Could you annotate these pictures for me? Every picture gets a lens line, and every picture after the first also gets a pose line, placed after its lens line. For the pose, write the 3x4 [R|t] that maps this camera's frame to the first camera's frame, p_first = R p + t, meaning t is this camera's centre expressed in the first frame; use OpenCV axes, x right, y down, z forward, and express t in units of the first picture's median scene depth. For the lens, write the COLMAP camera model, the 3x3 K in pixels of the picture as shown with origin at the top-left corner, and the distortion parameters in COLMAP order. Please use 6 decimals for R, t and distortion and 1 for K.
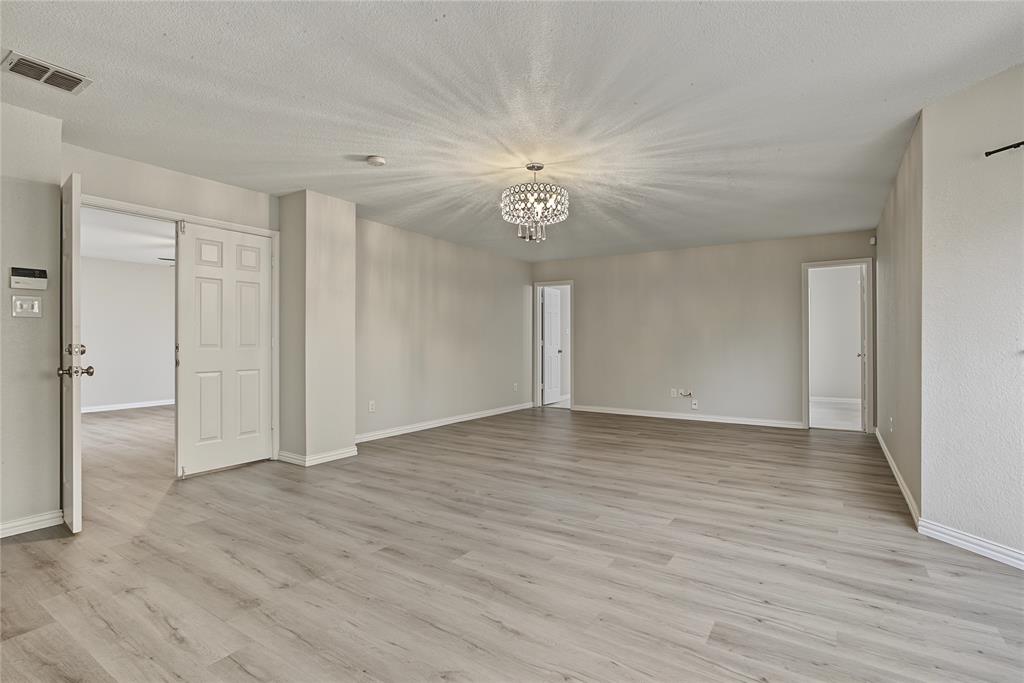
lens RADIAL K [[496.7, 0, 517.1], [0, 496.7, 340.4], [0, 0, 1]] dist [-0.043185, 0.027178]
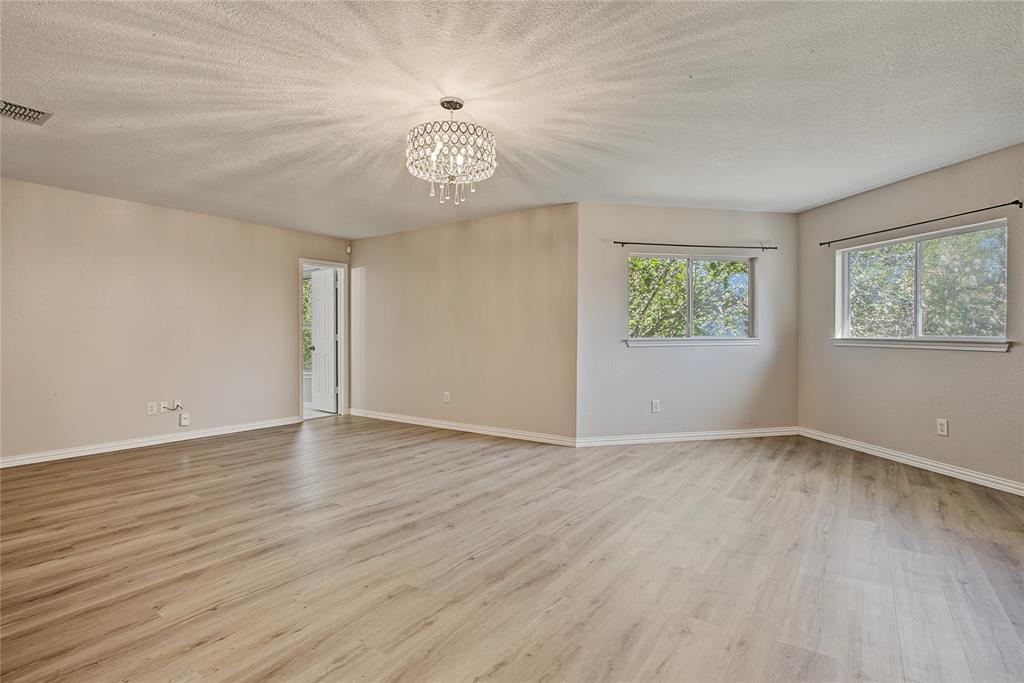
lens RADIAL K [[502.9, 0, 515.6], [0, 502.9, 340.0], [0, 0, 1]] dist [-0.053229, 0.041360]
pose [[0.022093, -0.008922, 0.999716, -0.740842], [-0.004259, 0.999950, 0.009018, -0.001299], [-0.999747, -0.004457, 0.022053, 0.914981]]
